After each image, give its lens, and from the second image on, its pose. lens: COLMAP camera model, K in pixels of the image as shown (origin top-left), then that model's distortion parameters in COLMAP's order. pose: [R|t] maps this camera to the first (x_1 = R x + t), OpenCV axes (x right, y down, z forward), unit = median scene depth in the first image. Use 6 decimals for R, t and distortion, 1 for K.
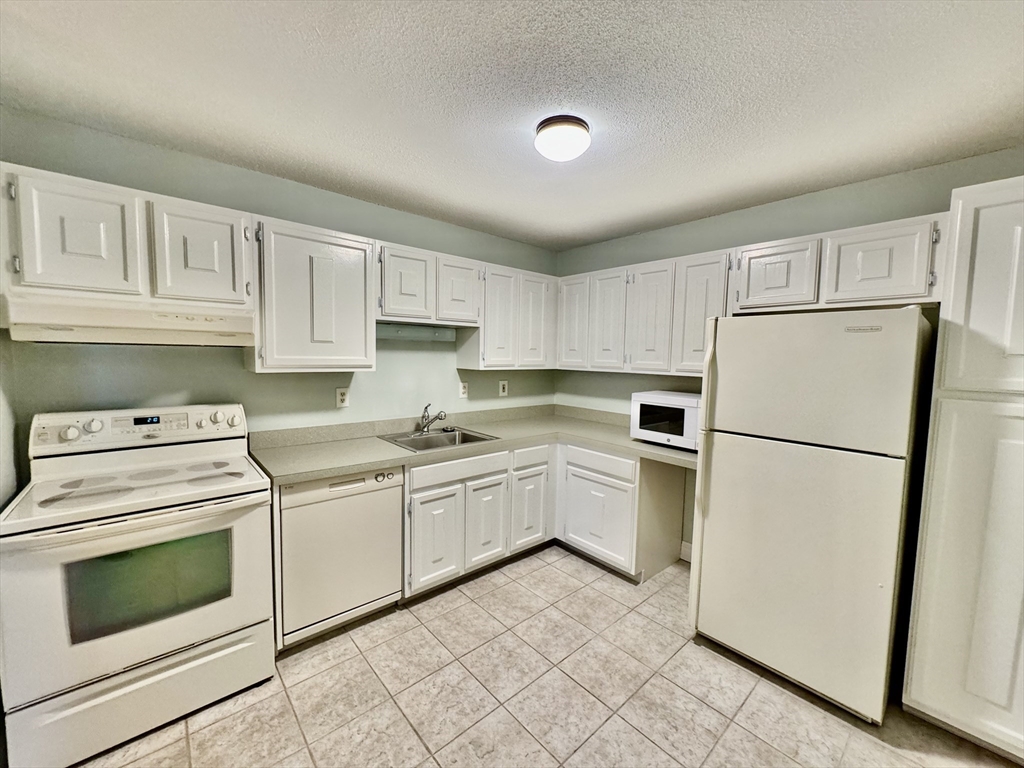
lens RADIAL K [[409.7, 0, 513.1], [0, 409.7, 383.9], [0, 0, 1]] dist [0.002585, -0.000292]
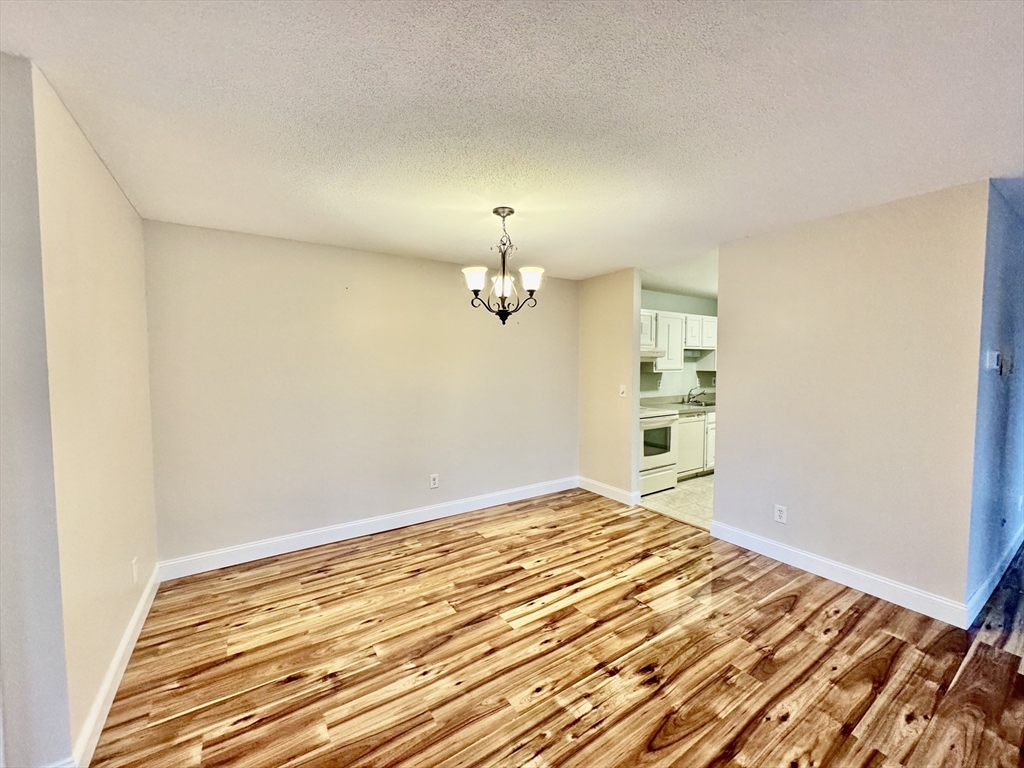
lens RADIAL K [[409.7, 0, 513.4], [0, 409.7, 387.2], [0, 0, 1]] dist [0.002585, -0.000292]
pose [[0.990199, -0.016298, -0.138708, -0.988677], [0.013256, 0.999652, -0.022828, 0.096681], [0.139032, 0.020765, 0.990070, -1.403222]]
